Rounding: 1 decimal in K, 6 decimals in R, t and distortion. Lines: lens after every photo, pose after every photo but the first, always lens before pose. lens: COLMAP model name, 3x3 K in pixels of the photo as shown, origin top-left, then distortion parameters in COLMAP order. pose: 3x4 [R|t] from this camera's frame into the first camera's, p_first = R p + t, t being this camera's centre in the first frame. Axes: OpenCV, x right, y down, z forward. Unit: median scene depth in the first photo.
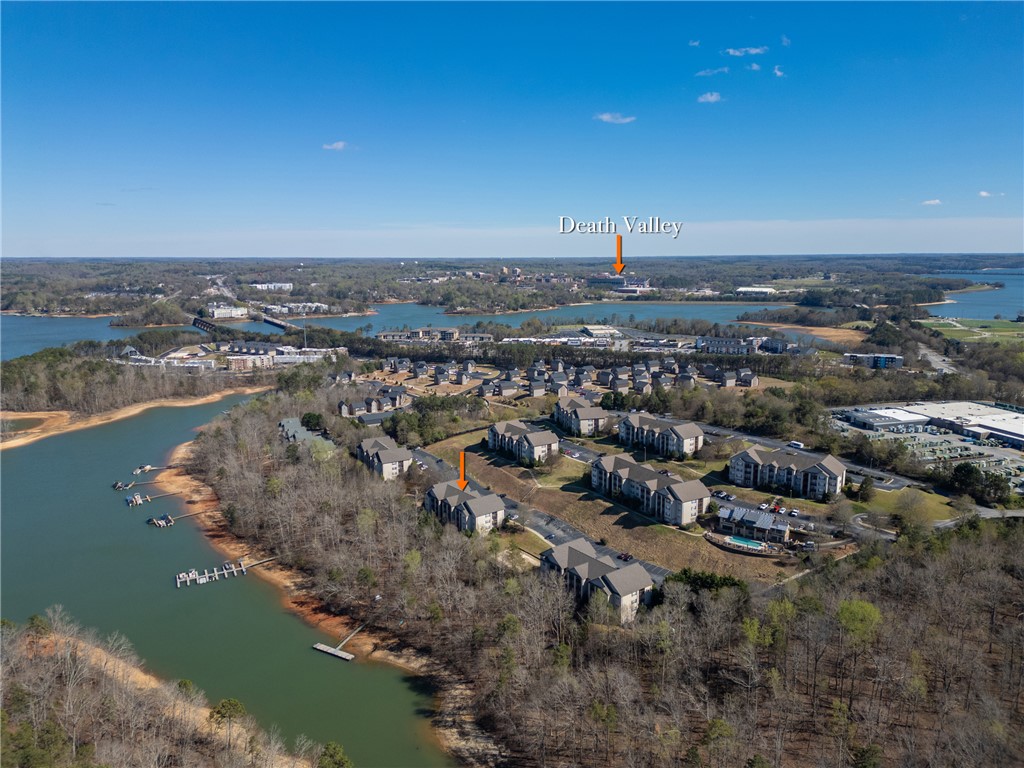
lens RADIAL K [[712.4, 0, 512.0], [0, 712.4, 384.0], [0, 0, 1]] dist [0.094035, -0.098269]
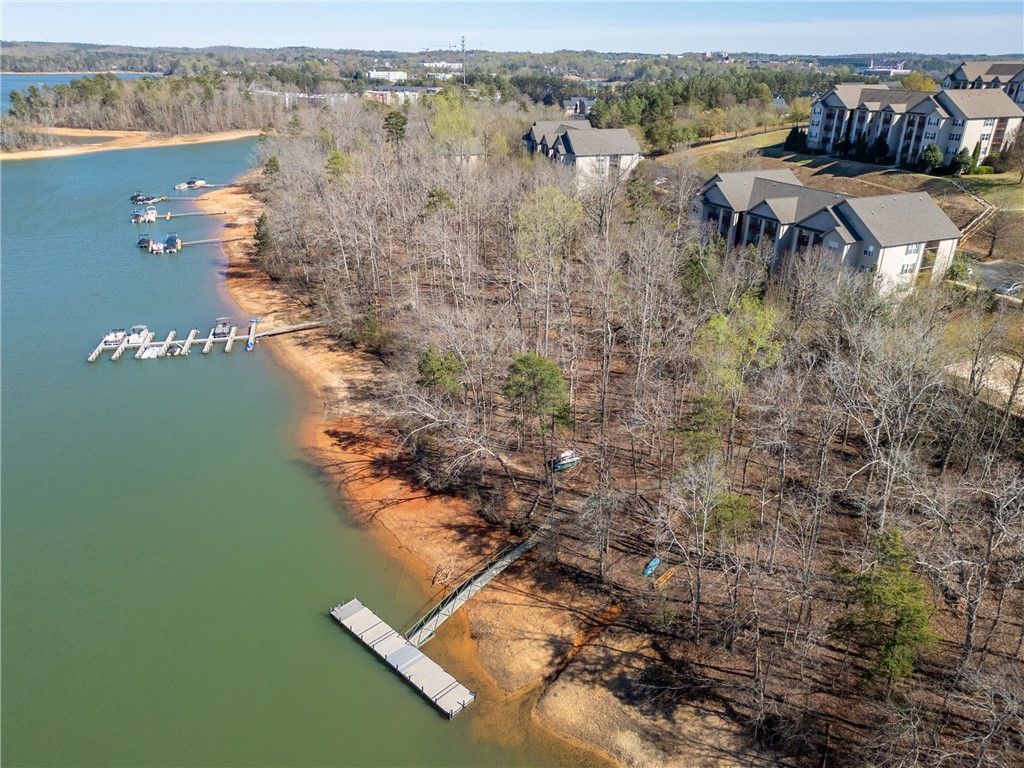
lens RADIAL K [[712.4, 0, 512.0], [0, 712.4, 384.0], [0, 0, 1]] dist [0.094035, -0.098269]
pose [[0.971945, 0.106942, -0.209491, -0.133362], [-0.054360, 0.968679, 0.242291, 0.173928], [0.228841, -0.224106, 0.947316, 0.639073]]
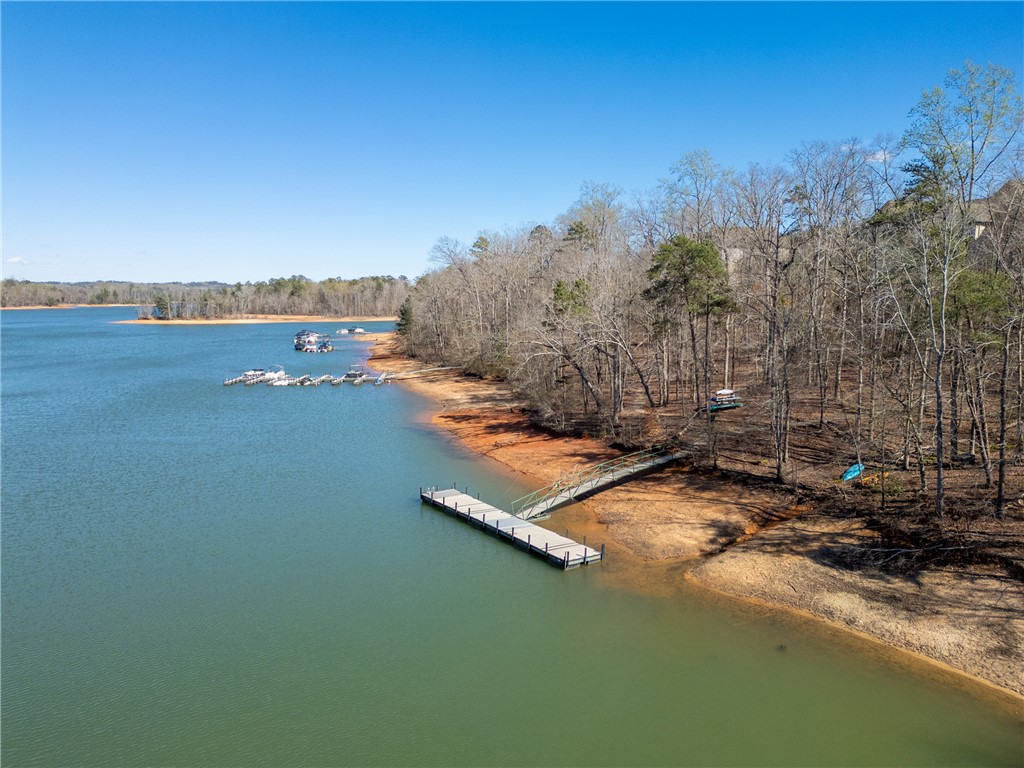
lens RADIAL K [[712.4, 0, 512.0], [0, 712.4, 384.0], [0, 0, 1]] dist [0.094035, -0.098269]
pose [[0.910306, 0.052351, -0.410612, -0.136015], [-0.078397, 0.995821, -0.046838, 0.277112], [0.406444, 0.074828, 0.910607, 0.668263]]
